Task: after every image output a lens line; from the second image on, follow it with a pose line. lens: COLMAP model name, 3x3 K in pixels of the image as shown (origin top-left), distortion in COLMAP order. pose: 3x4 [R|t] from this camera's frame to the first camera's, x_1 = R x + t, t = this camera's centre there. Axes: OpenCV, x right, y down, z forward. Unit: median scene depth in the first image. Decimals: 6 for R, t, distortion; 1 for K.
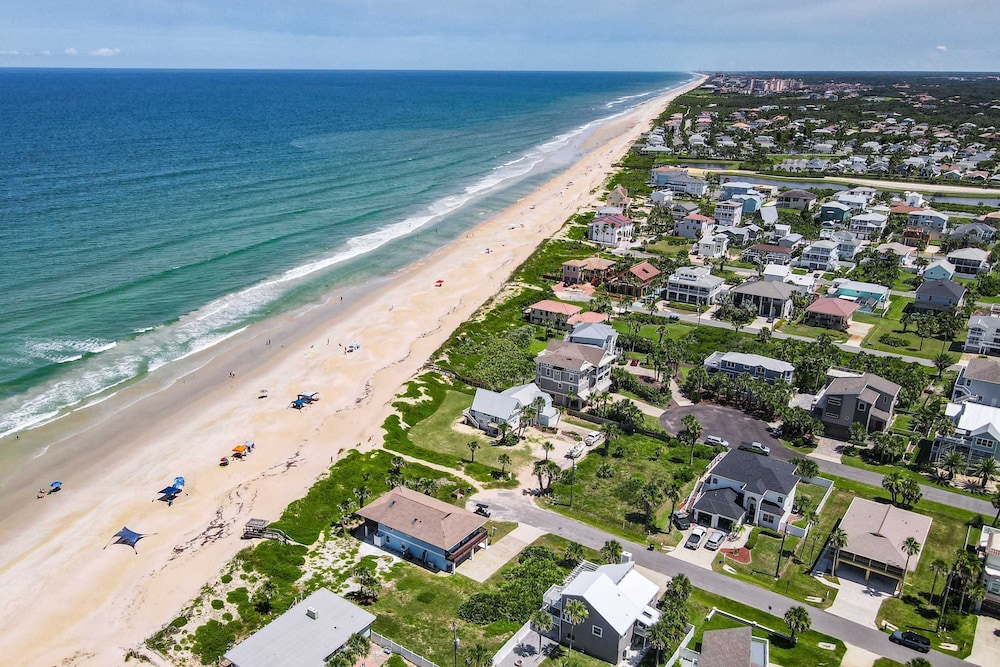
lens RADIAL K [[822.0, 0, 446.8], [0, 822.0, 370.8], [0, 0, 1]] dist [-0.021497, 0.031757]
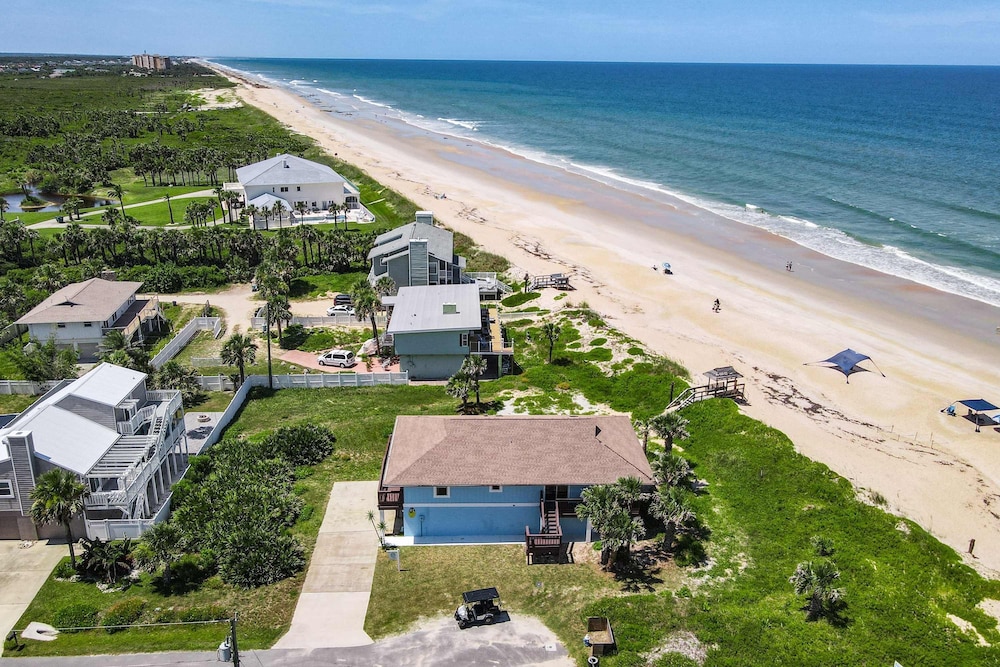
lens RADIAL K [[823.2, 0, 497.6], [0, 823.2, 333.1], [0, 0, 1]] dist [-0.008998, 0.042221]
pose [[-0.783023, 0.186982, -0.593222, 0.201265], [-0.231791, 0.797324, 0.557267, -0.108838], [0.577189, 0.573857, -0.580983, 1.026079]]
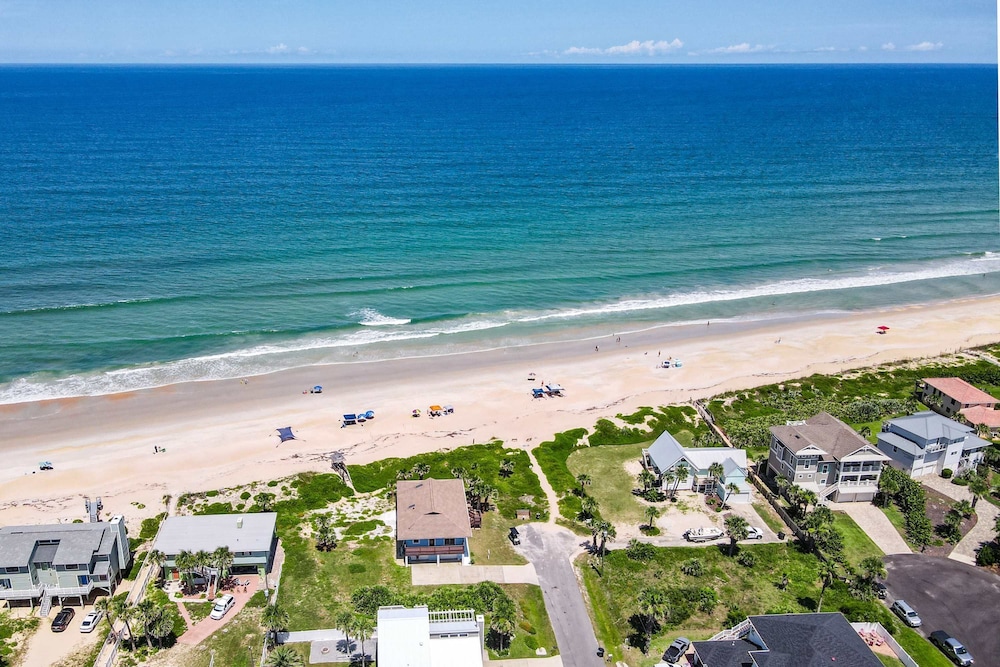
lens RADIAL K [[827.0, 0, 449.7], [0, 827.0, 349.5], [0, 0, 1]] dist [-0.021008, 0.044523]
pose [[0.647557, 0.250070, -0.719816, 0.561246], [-0.264965, 0.959567, 0.094995, -0.094997], [0.714467, 0.129212, 0.687634, 0.240464]]
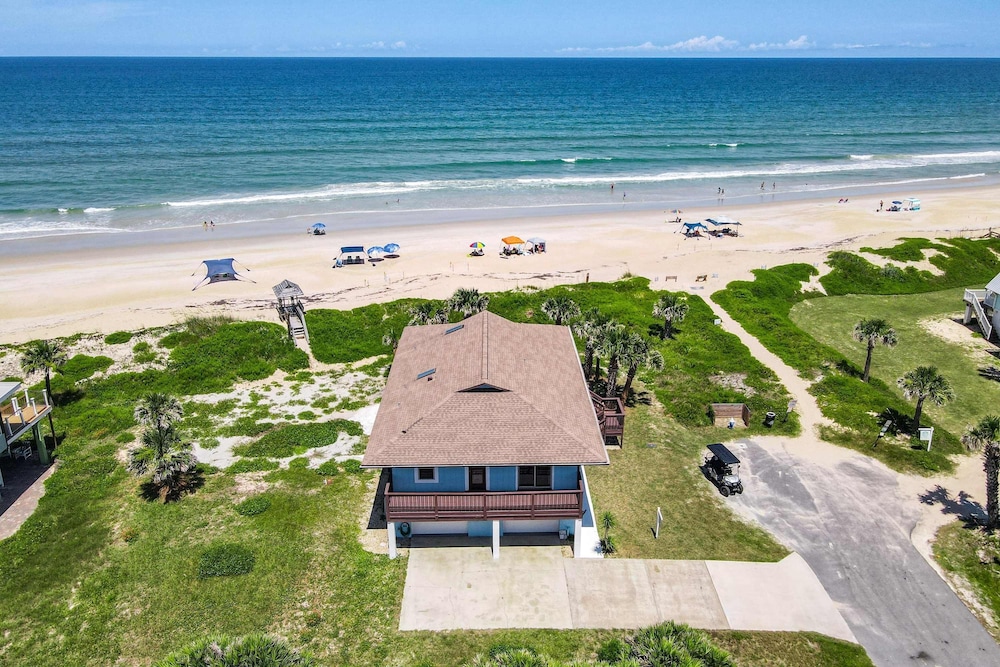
lens RADIAL K [[753.6, 0, 511.1], [0, 753.6, 299.4], [0, 0, 1]] dist [0.006305, 0.010779]
pose [[0.618406, 0.240972, -0.748002, 0.178842], [-0.275407, 0.957917, 0.080905, 0.094179], [0.736019, 0.155972, 0.658747, 0.657288]]
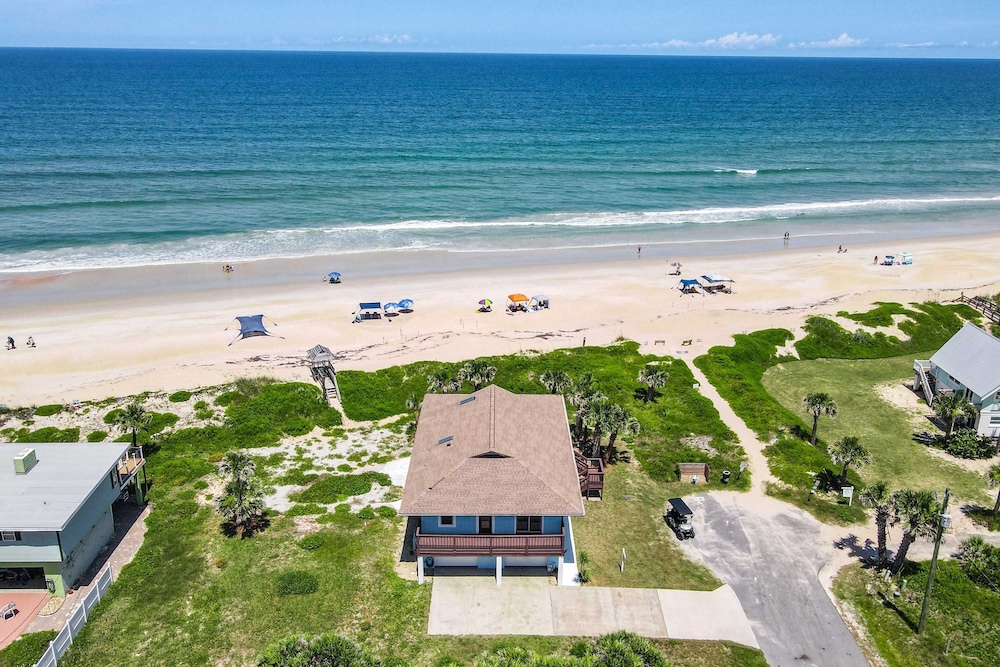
lens RADIAL K [[823.2, 0, 513.2], [0, 823.2, 319.1], [0, 0, 1]] dist [-0.008998, 0.042221]
pose [[0.609416, 0.250558, -0.752219, 0.248222], [-0.287389, 0.954039, 0.084952, 0.058071], [0.738932, 0.164408, 0.653414, 0.588638]]
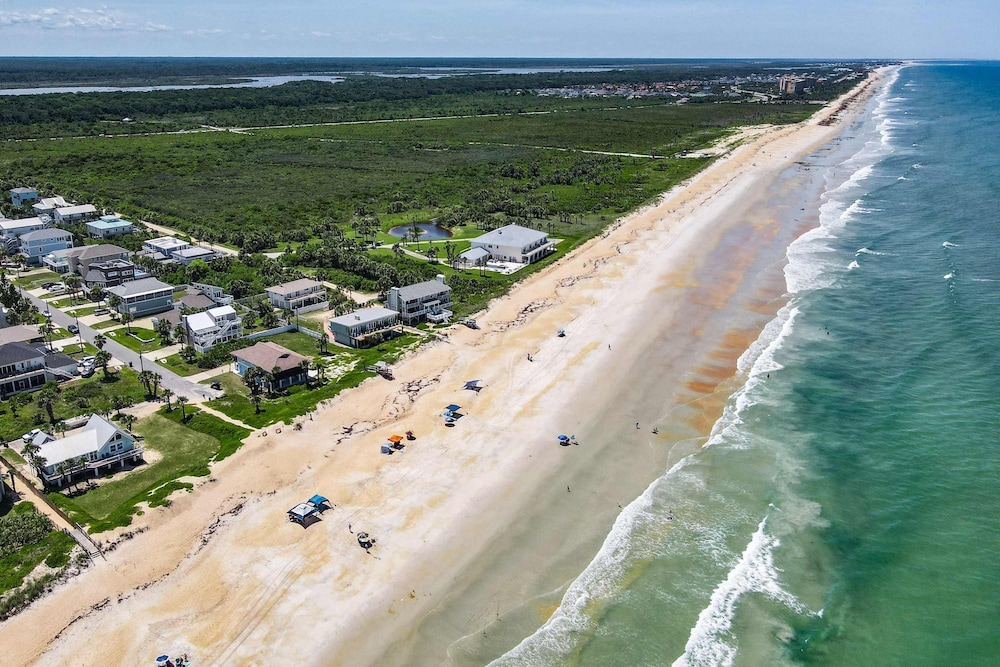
lens RADIAL K [[823.2, 0, 461.9], [0, 823.2, 324.0], [0, 0, 1]] dist [-0.008998, 0.042221]
pose [[-0.988998, -0.053236, 0.138016, -0.472968], [0.045070, 0.780202, 0.623902, -0.642723], [-0.140895, 0.623258, -0.769219, 1.709904]]
